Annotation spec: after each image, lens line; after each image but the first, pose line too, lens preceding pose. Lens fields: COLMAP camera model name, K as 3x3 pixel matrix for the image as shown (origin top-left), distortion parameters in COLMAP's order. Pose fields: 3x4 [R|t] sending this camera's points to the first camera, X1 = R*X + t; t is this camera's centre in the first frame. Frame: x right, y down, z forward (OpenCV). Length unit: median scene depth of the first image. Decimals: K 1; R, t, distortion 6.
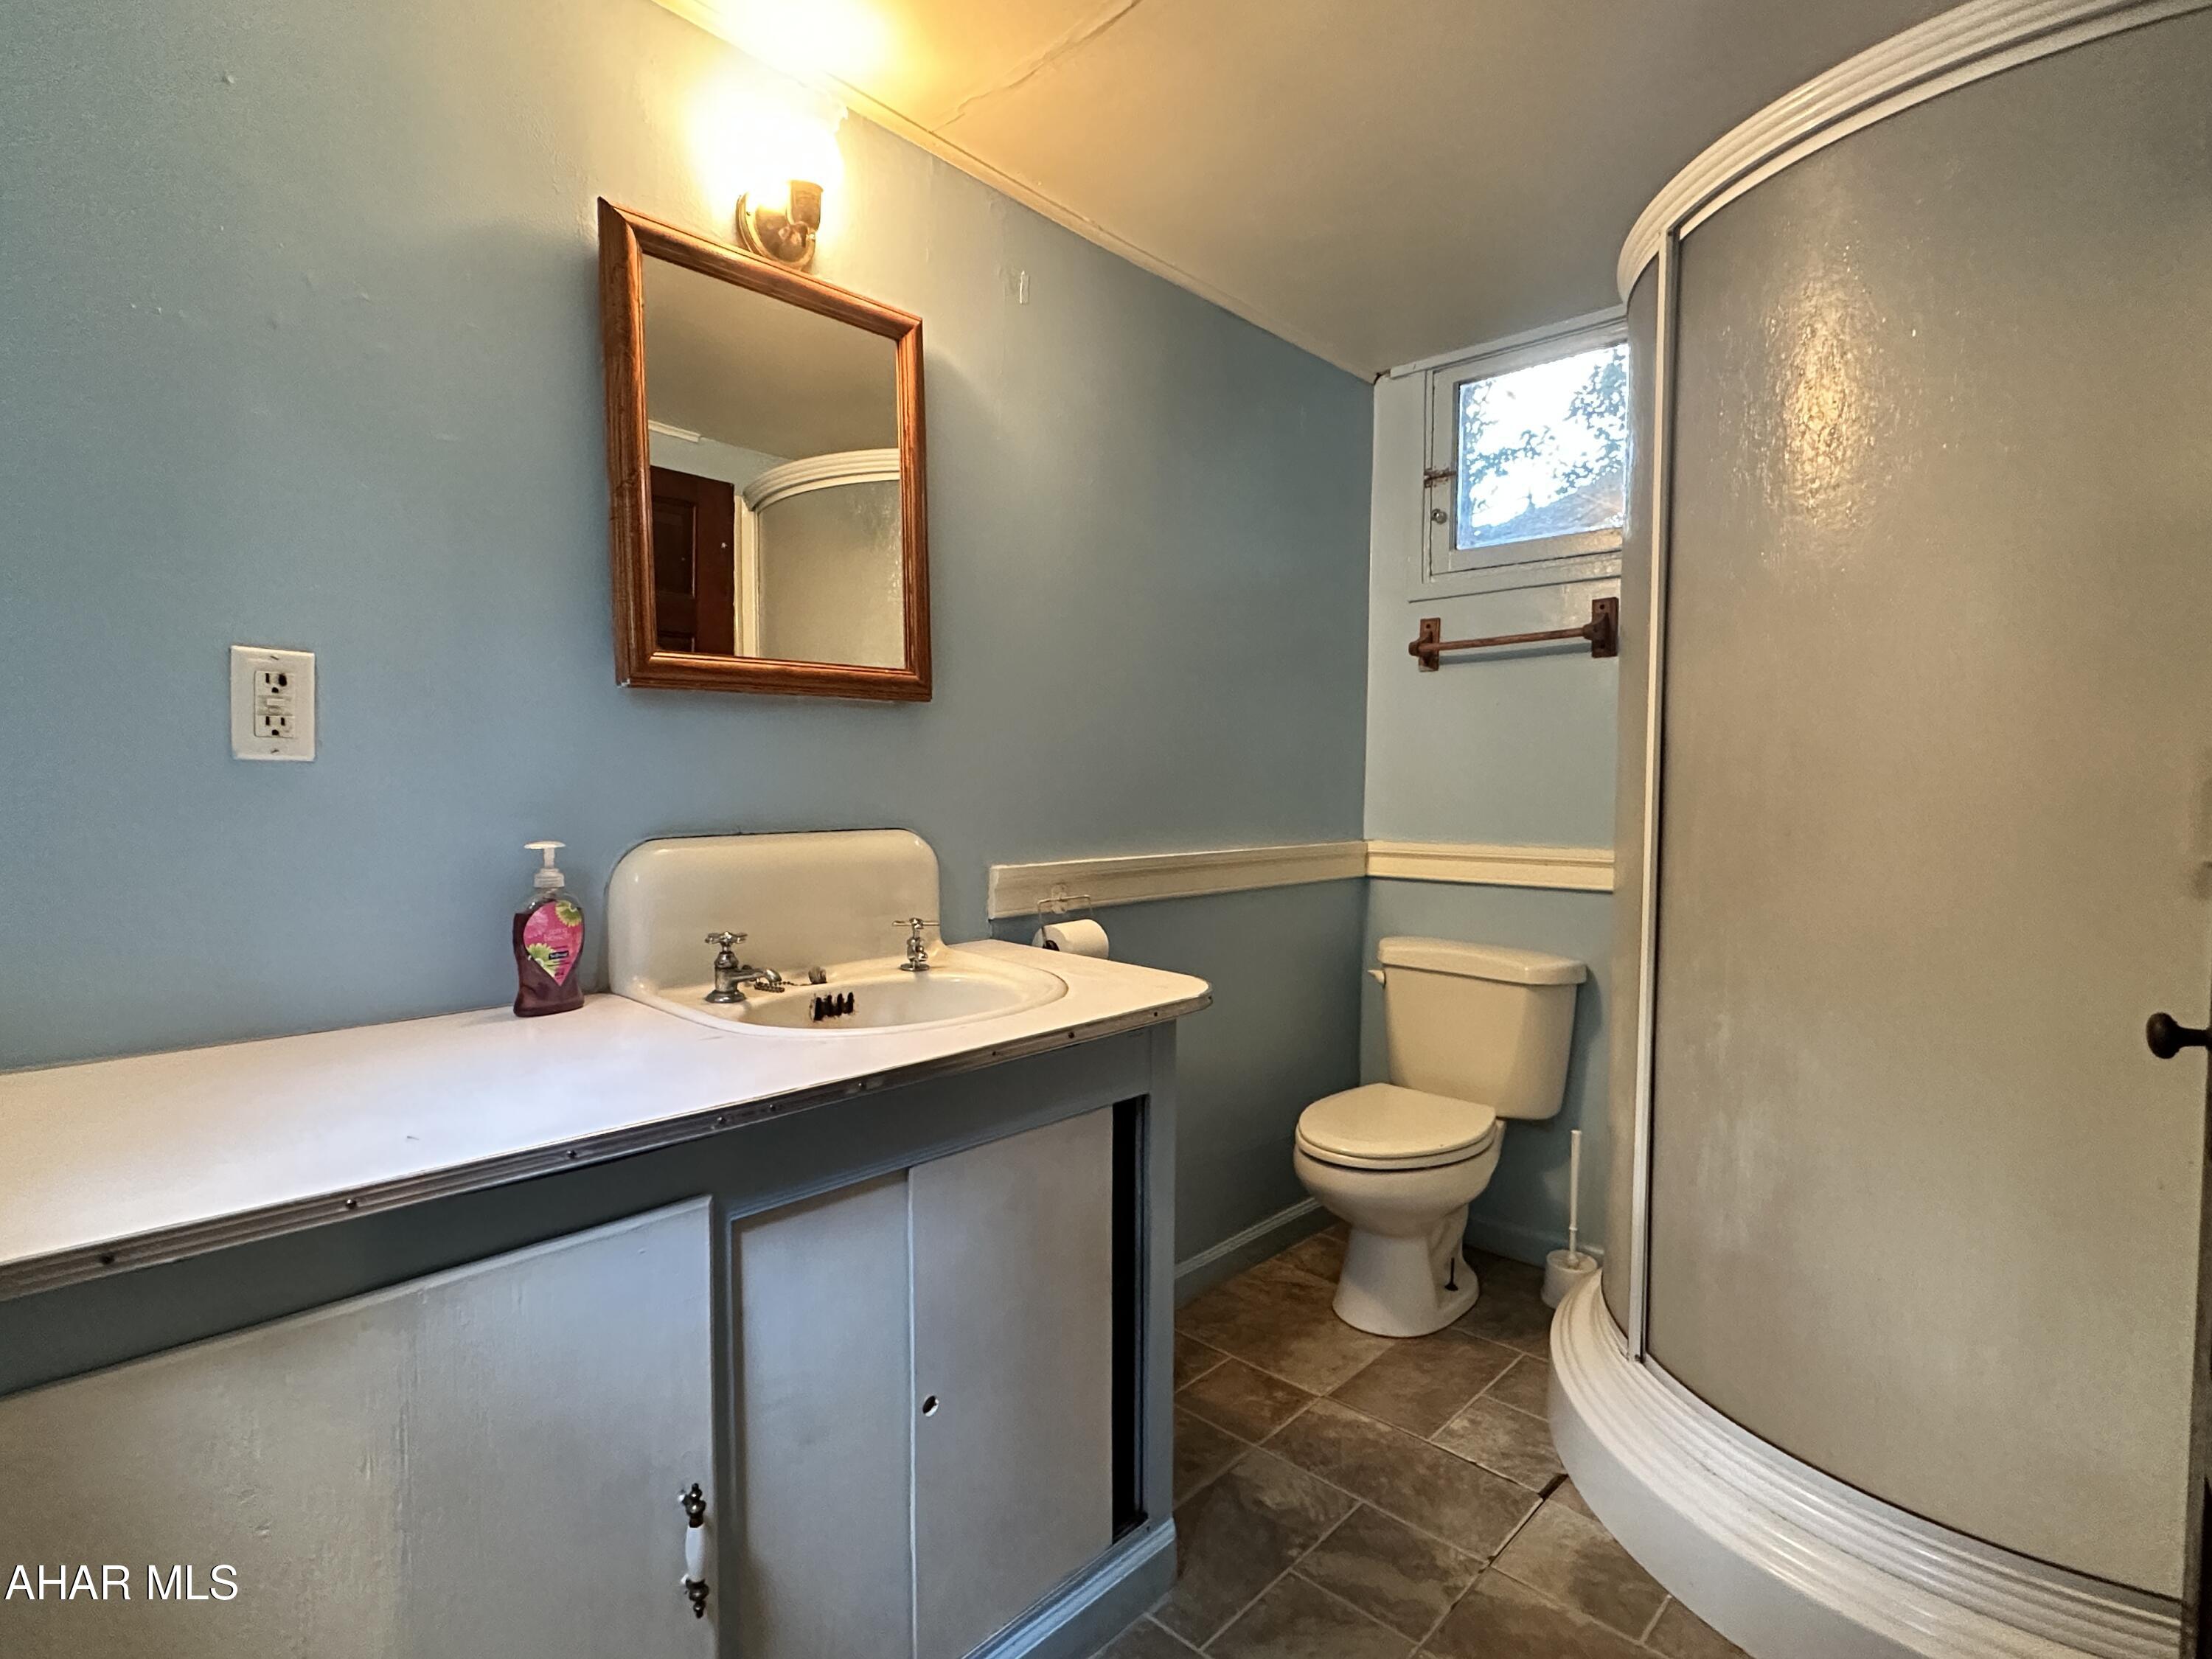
lens RADIAL K [[1090.9, 0, 1106.0], [0, 1090.9, 829.5], [0, 0, 1]] dist [-0.012519, 0.001229]
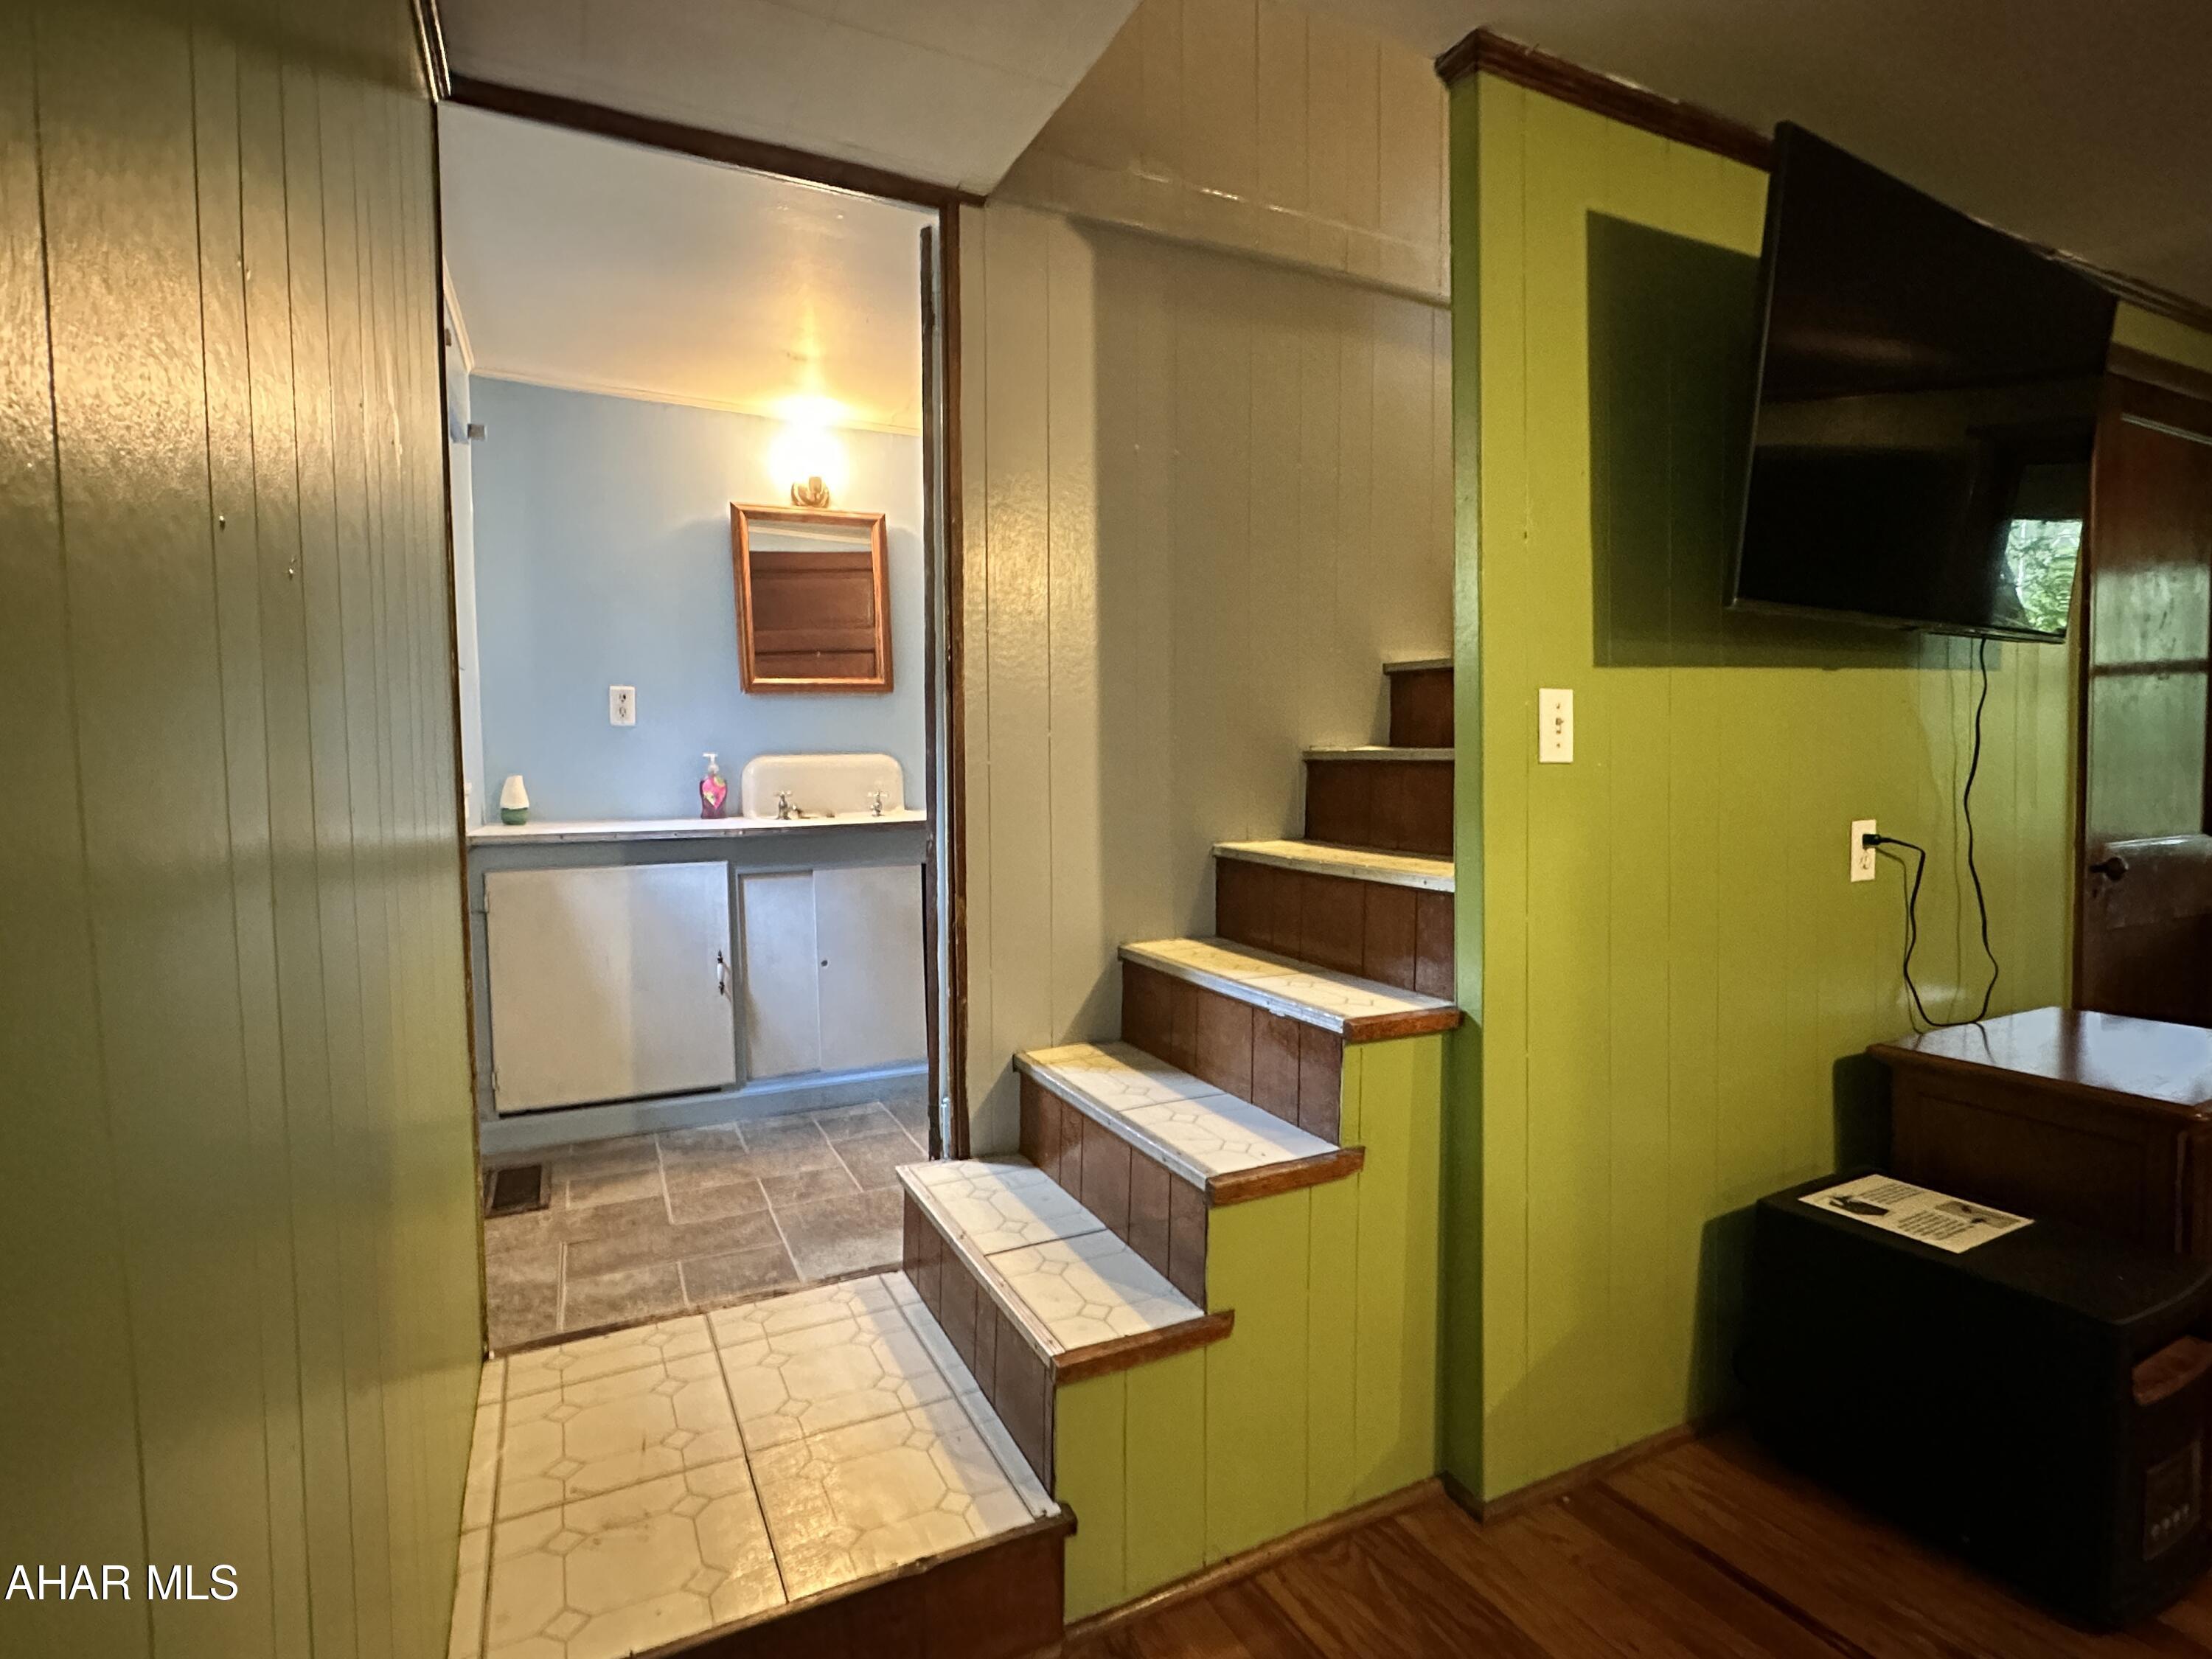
lens RADIAL K [[1090.9, 0, 1106.0], [0, 1090.9, 829.5], [0, 0, 1]] dist [-0.012519, 0.001229]
pose [[0.937407, 0.000112, -0.348237, 1.257867], [0.004338, 0.999919, 0.011996, 0.161267], [0.348210, -0.012756, 0.937330, -1.107496]]
